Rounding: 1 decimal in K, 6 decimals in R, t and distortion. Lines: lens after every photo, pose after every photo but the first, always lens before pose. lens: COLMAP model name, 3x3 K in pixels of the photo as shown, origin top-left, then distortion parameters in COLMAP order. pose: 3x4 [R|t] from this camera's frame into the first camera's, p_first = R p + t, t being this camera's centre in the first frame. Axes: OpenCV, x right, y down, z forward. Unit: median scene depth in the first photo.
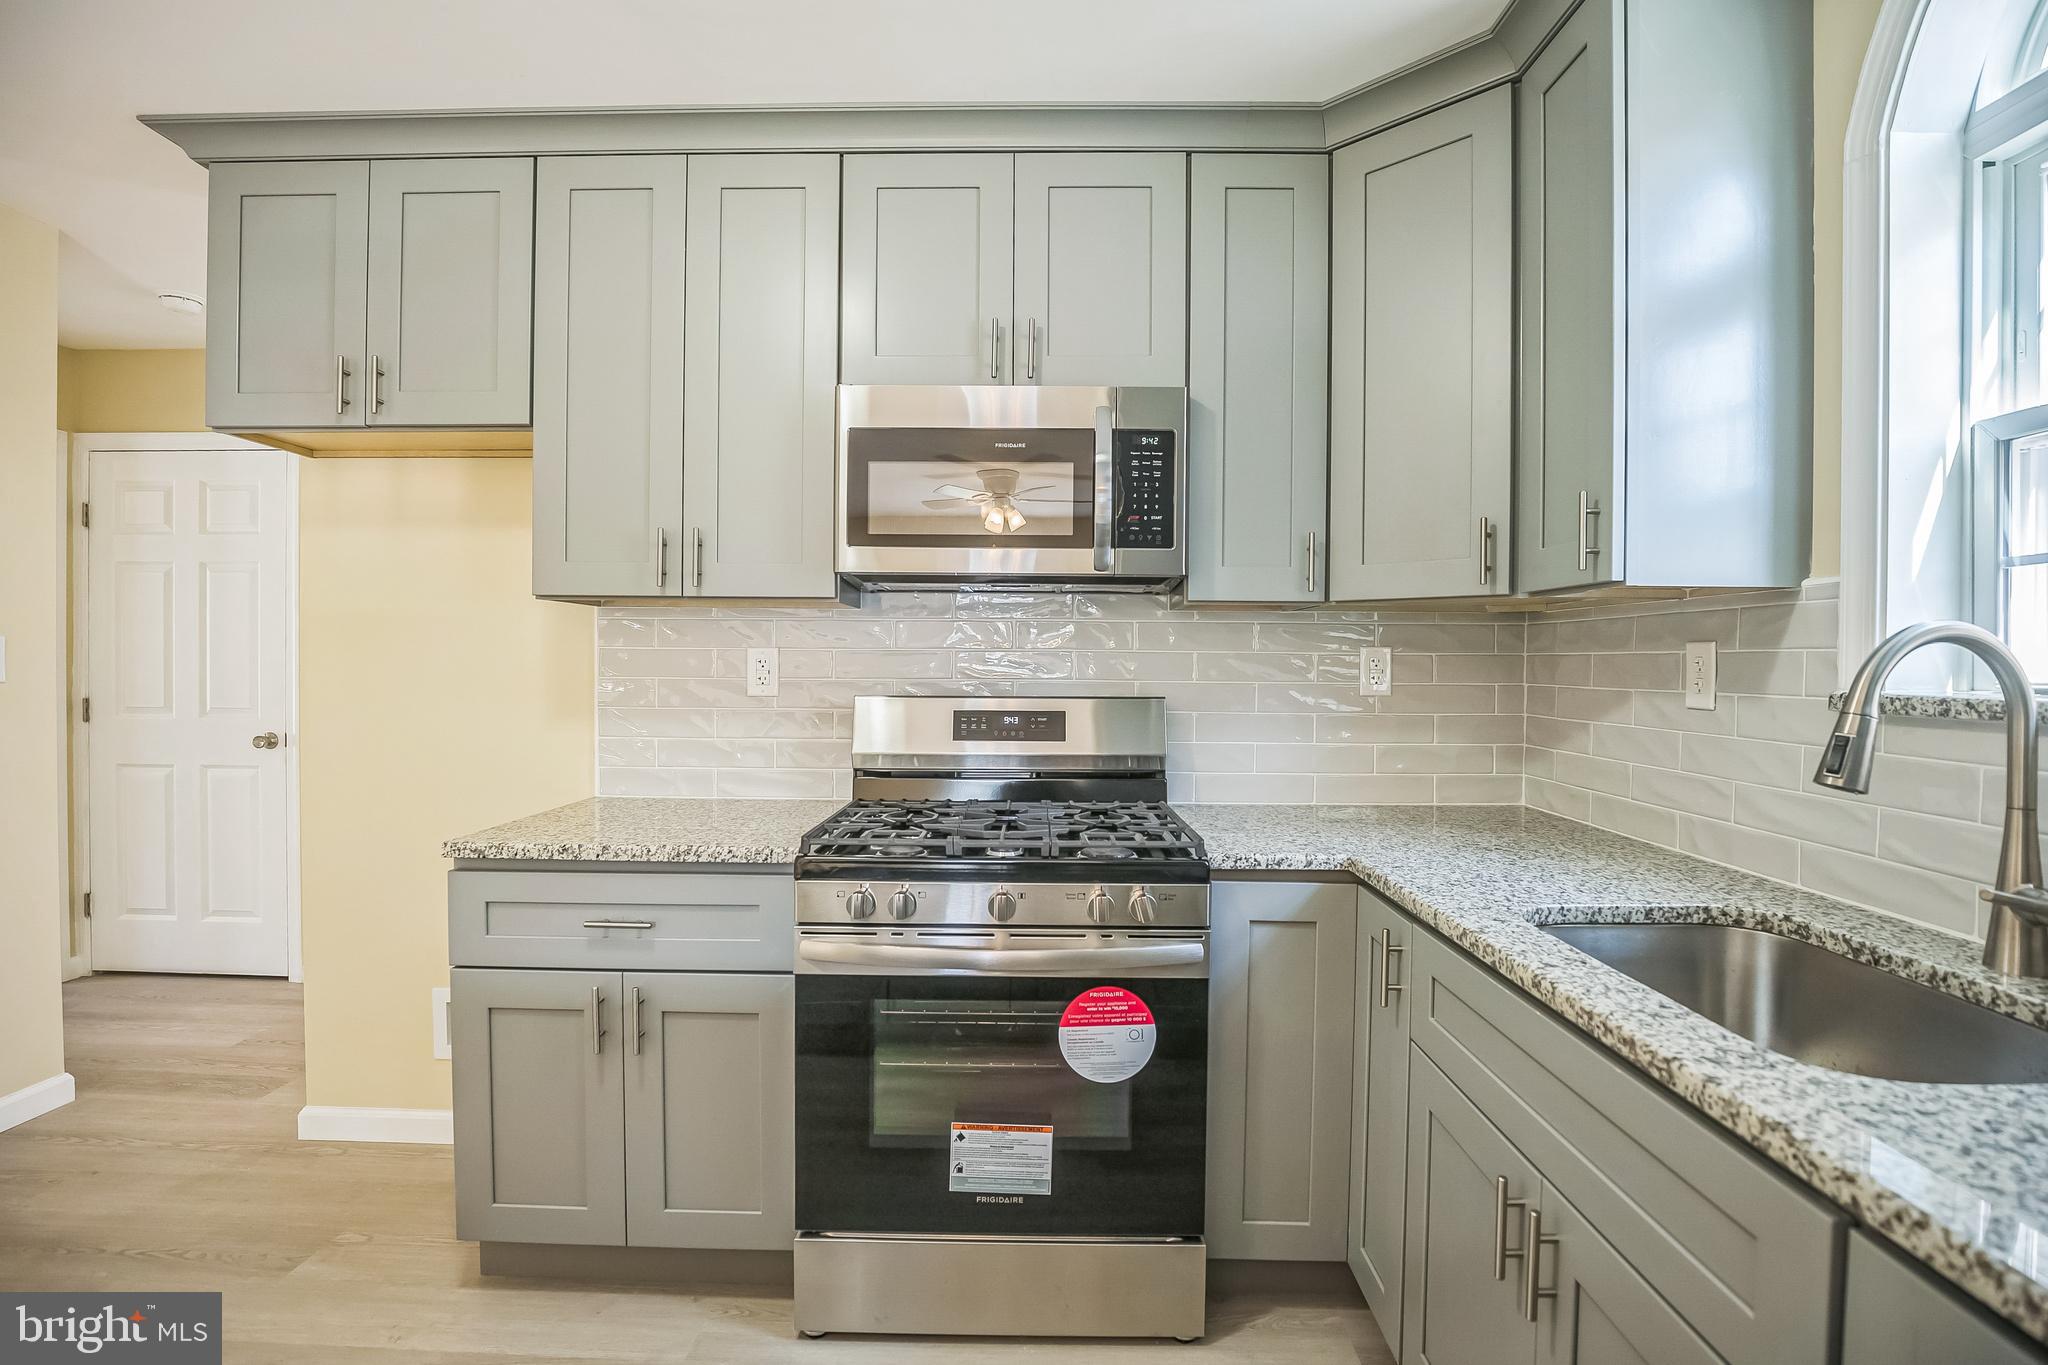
lens RADIAL K [[952.0, 0, 1033.7], [0, 952.0, 669.6], [0, 0, 1]] dist [-0.014979, -0.000056]
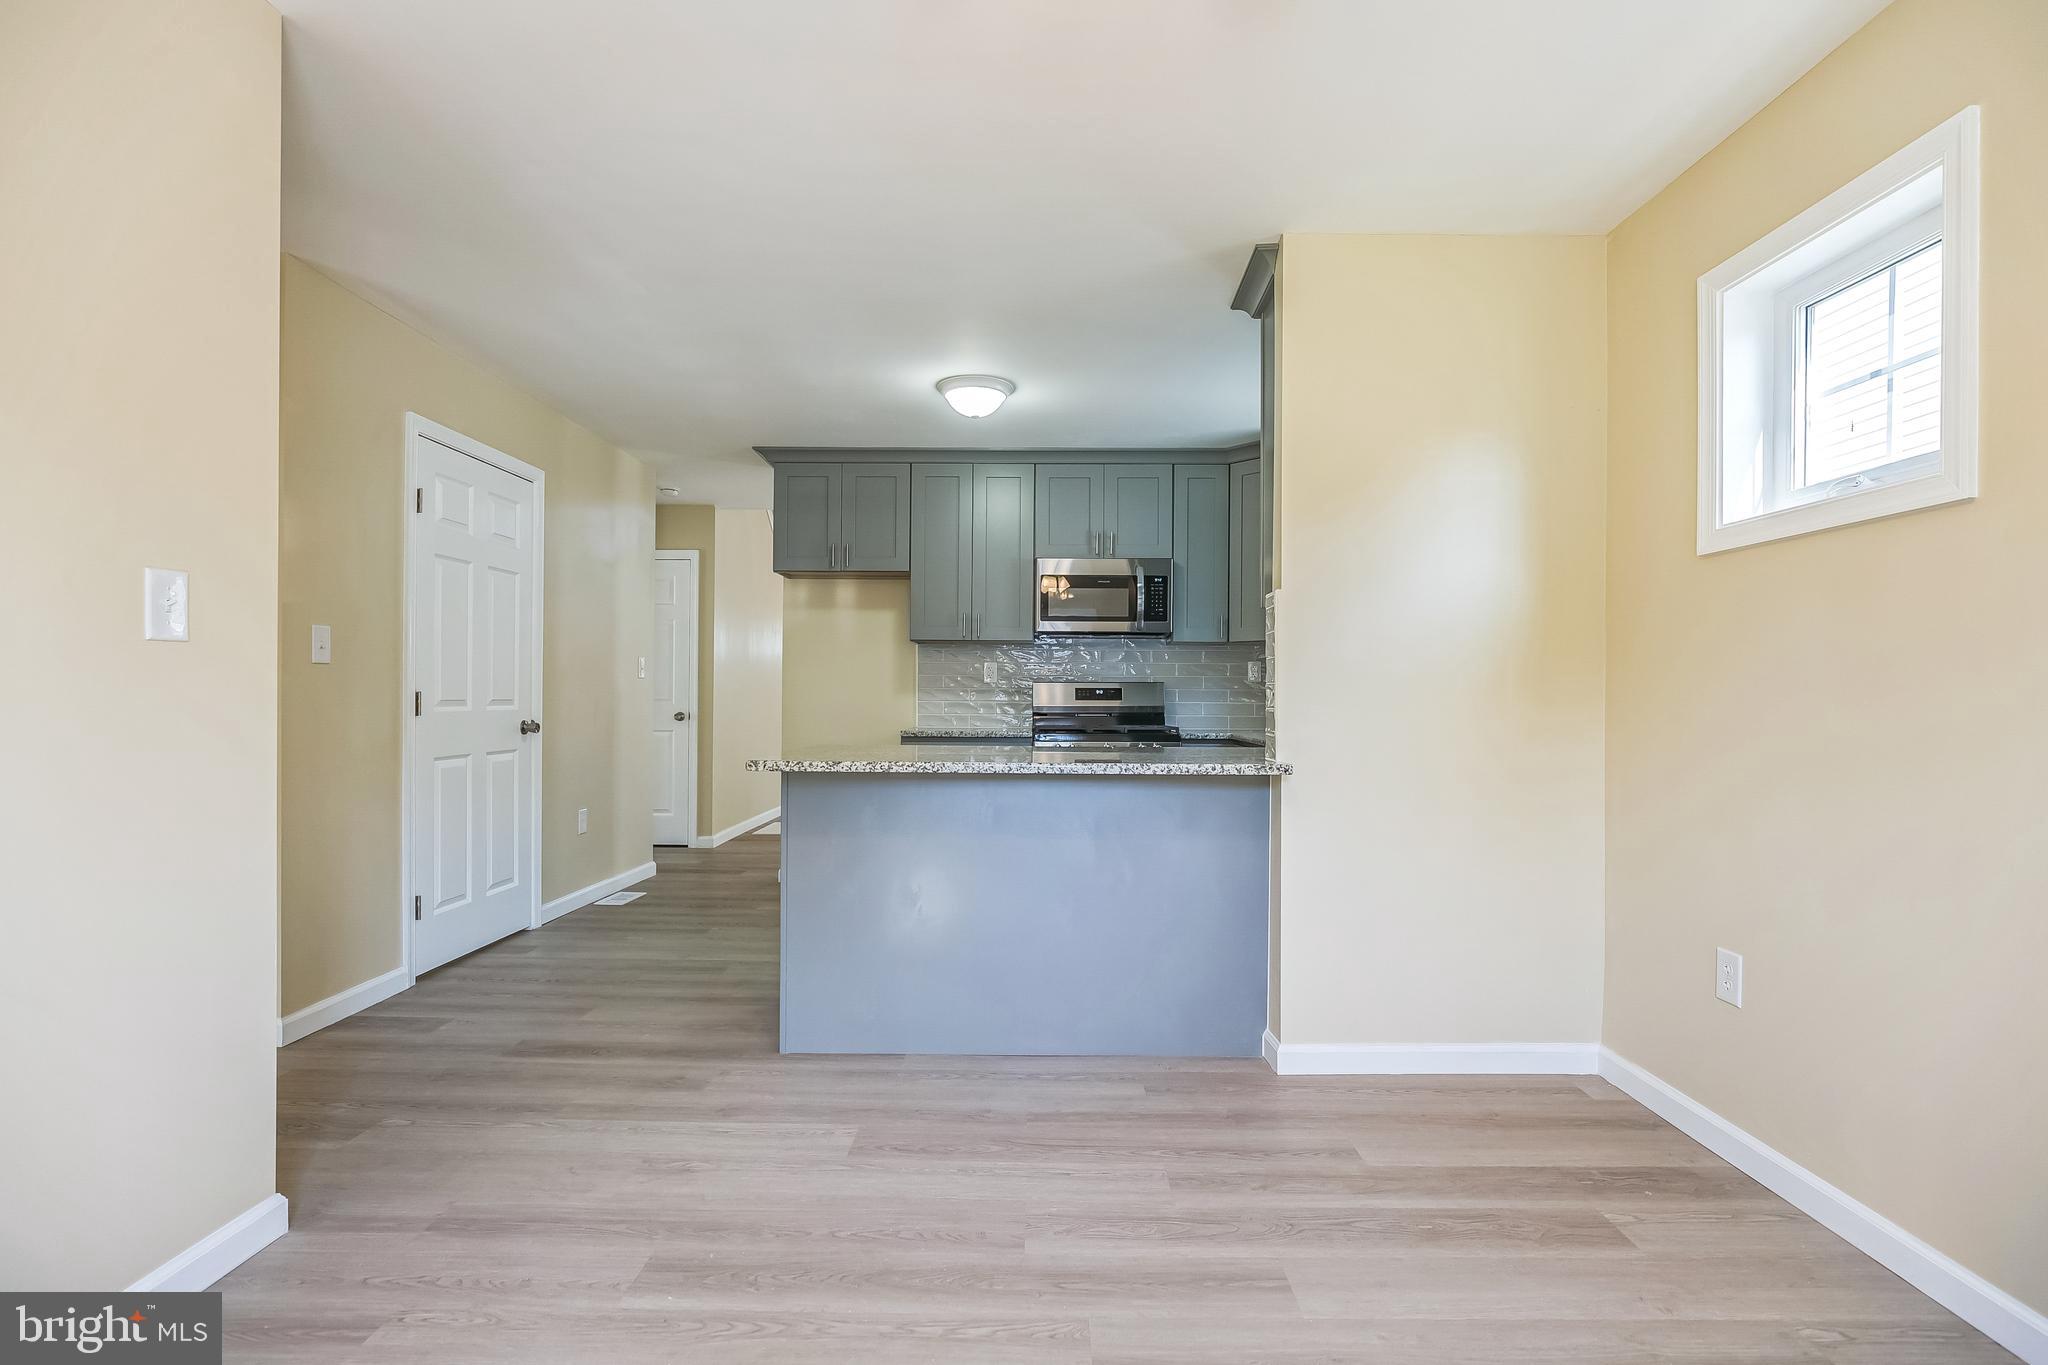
lens RADIAL K [[952.0, 0, 1014.2], [0, 952.0, 700.3], [0, 0, 1]] dist [-0.014979, -0.000056]
pose [[0.999995, -0.003034, -0.001021, -0.264889], [0.003030, 0.999987, -0.004017, 0.094479], [0.001033, 0.004014, 0.999991, -1.567789]]
